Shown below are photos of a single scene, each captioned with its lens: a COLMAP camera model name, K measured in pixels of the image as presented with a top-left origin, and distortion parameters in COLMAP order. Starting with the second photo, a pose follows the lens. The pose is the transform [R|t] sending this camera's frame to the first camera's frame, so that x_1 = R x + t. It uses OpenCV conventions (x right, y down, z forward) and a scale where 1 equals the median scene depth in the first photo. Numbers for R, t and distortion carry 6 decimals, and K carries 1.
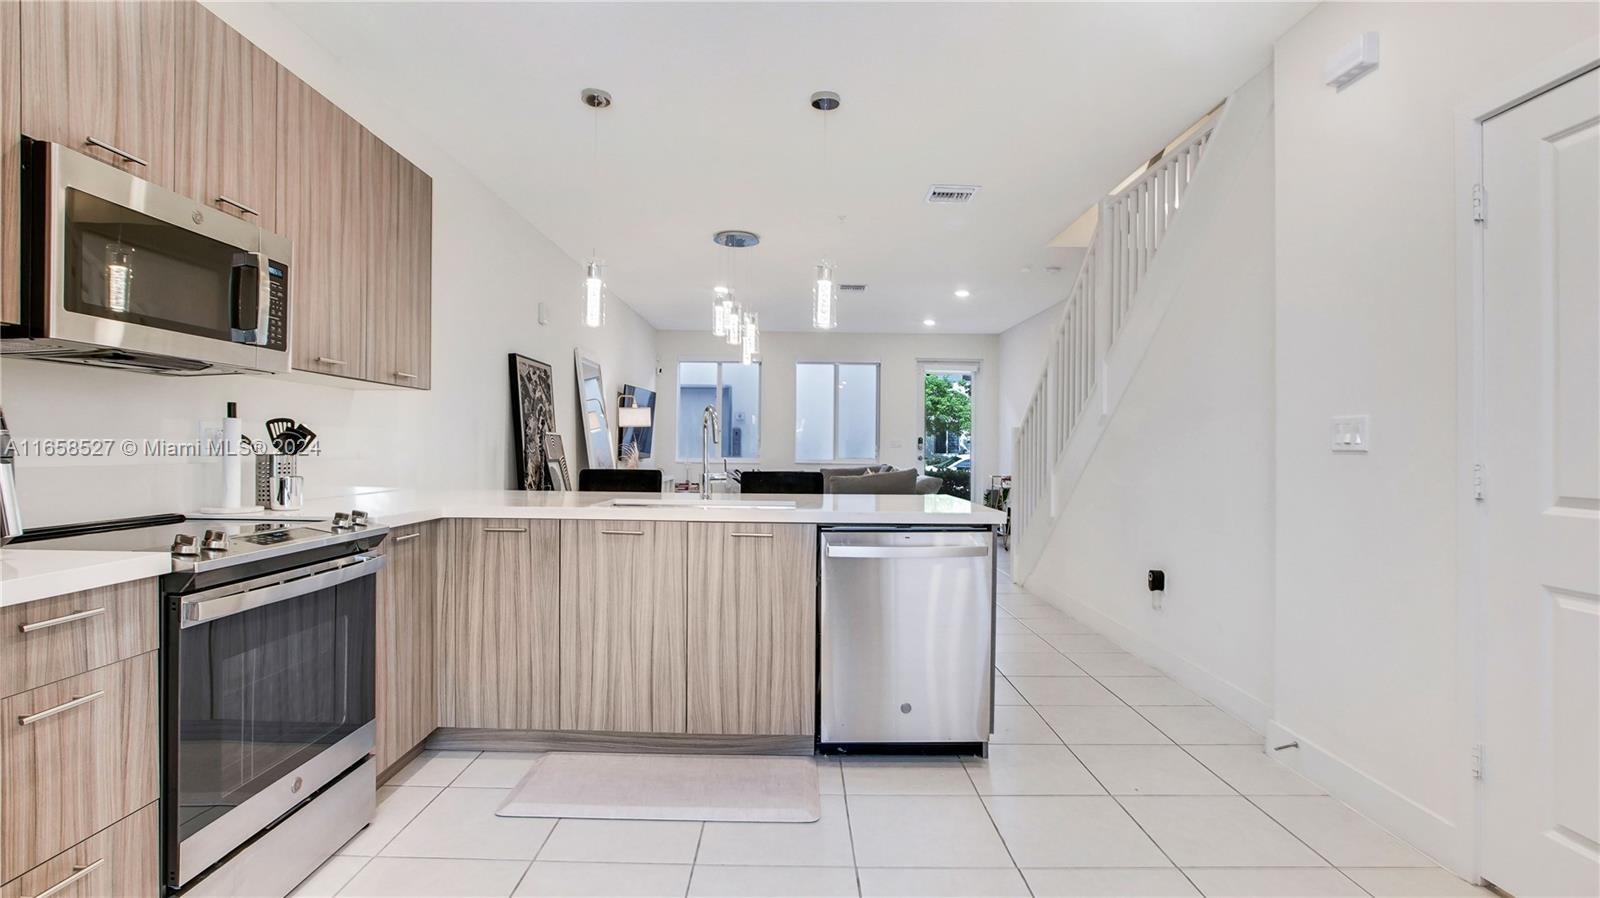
lens RADIAL K [[768.3, 0, 800.8], [0, 768.3, 447.2], [0, 0, 1]] dist [-0.029529, 0.003617]
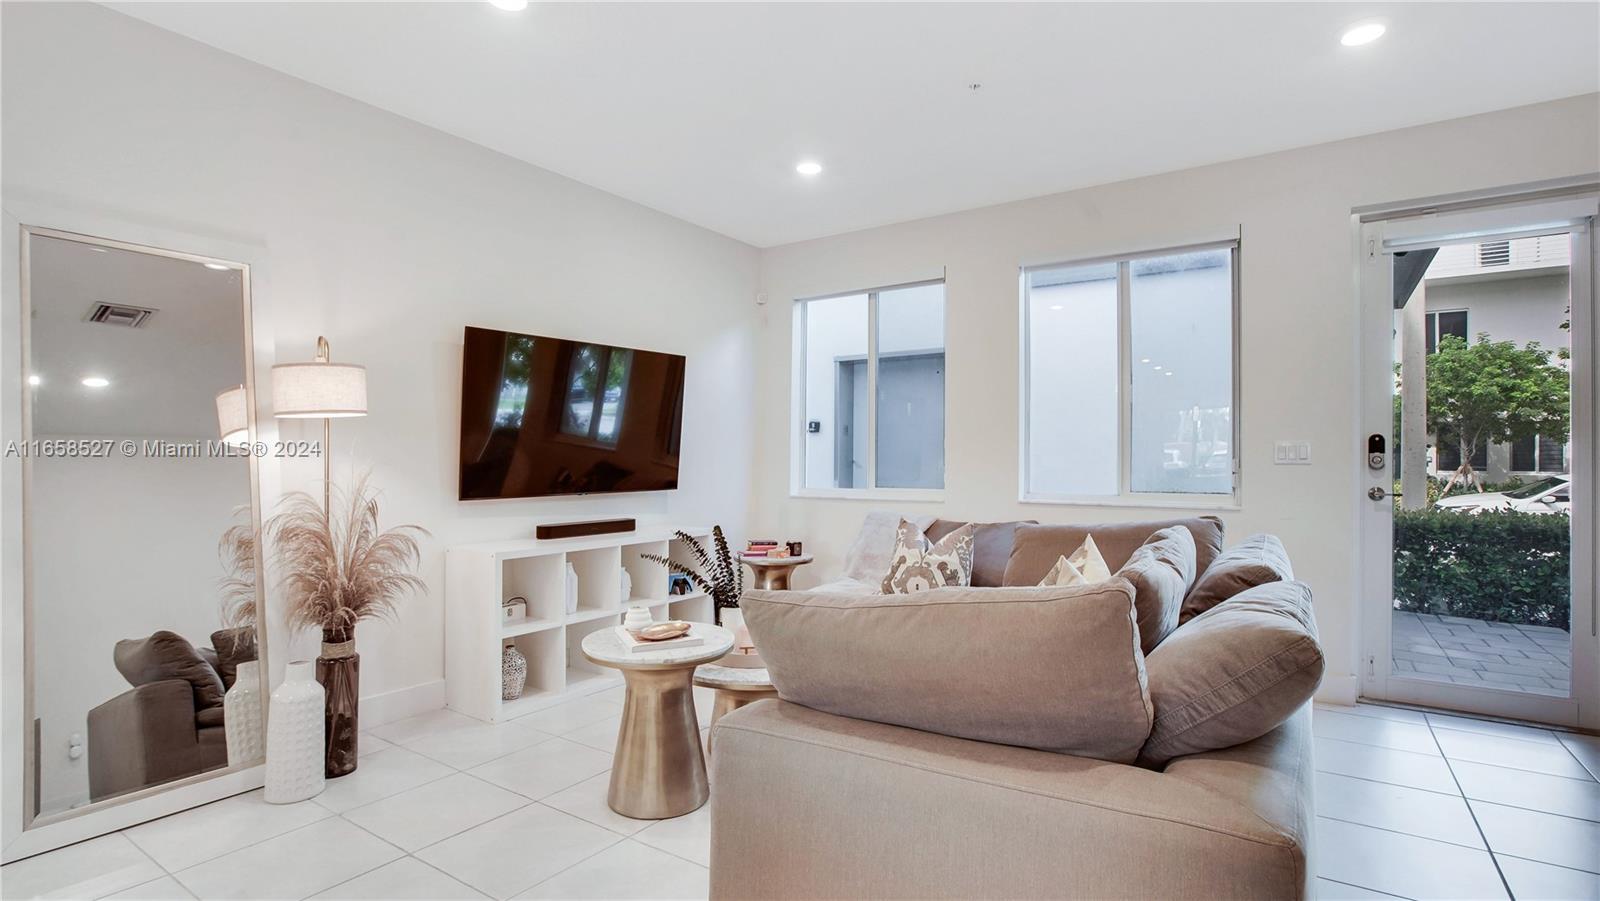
lens RADIAL K [[768.3, 0, 804.6], [0, 768.3, 463.0], [0, 0, 1]] dist [-0.029529, 0.003617]
pose [[0.829378, -0.007609, -0.558637, 0.596440], [0.006341, 0.999971, -0.004205, -0.000490], [0.558653, -0.000055, 0.829402, 2.631607]]
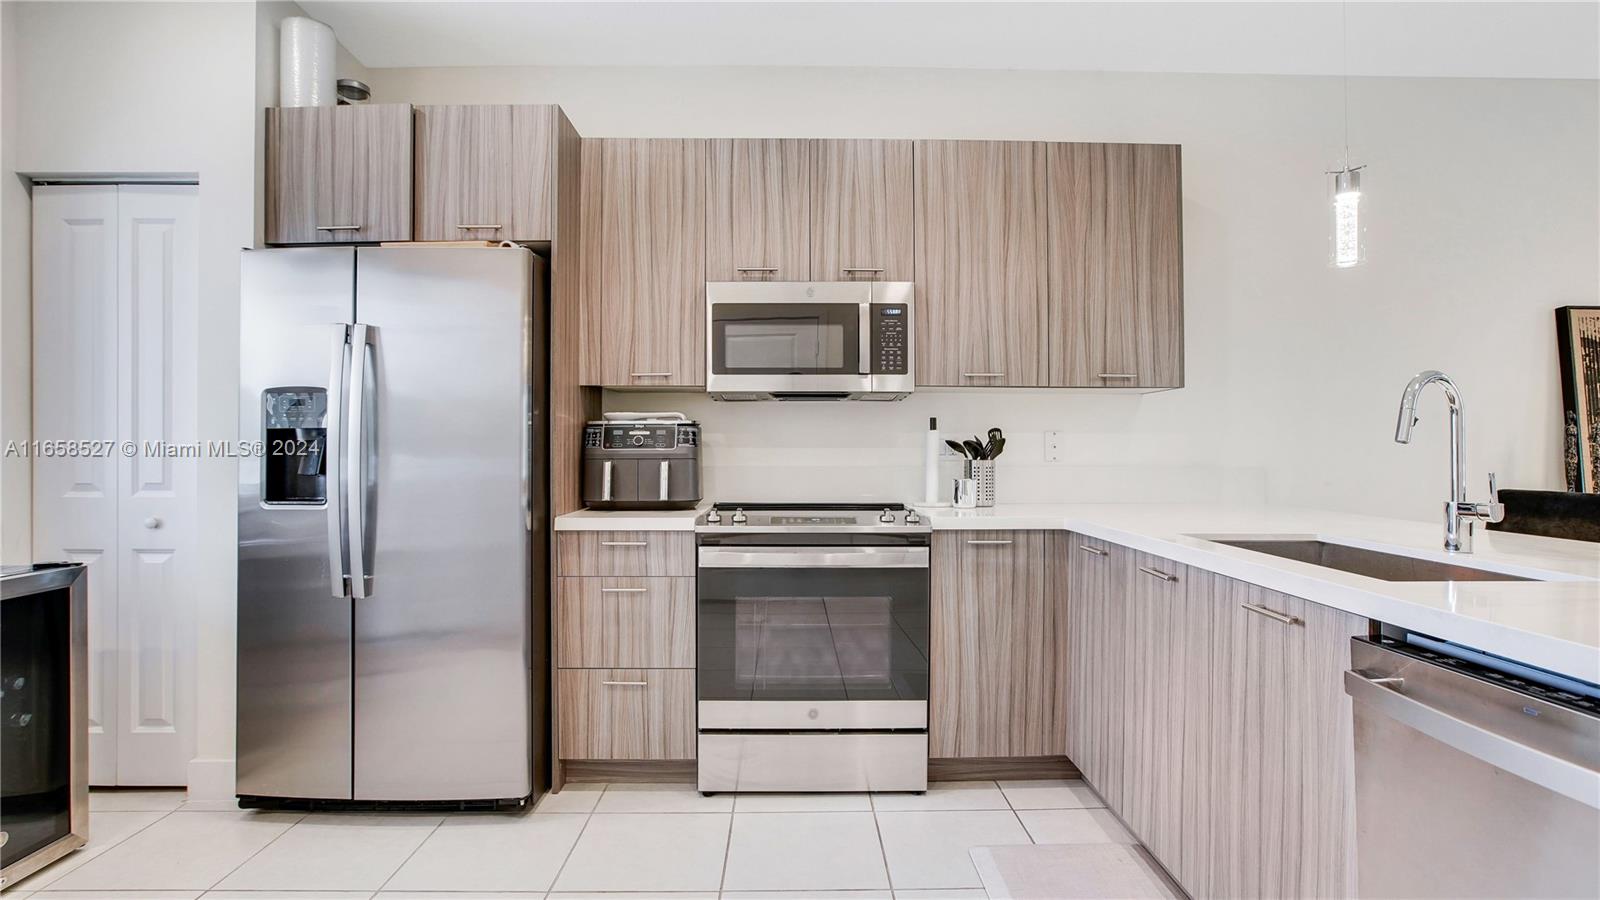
lens RADIAL K [[768.3, 0, 802.3], [0, 768.3, 445.1], [0, 0, 1]] dist [-0.029529, 0.003617]
pose [[0.012437, -0.017072, -0.999777, 0.485745], [0.000032, 0.999854, -0.017072, 0.007342], [0.999923, 0.000180, 0.012436, 0.719703]]
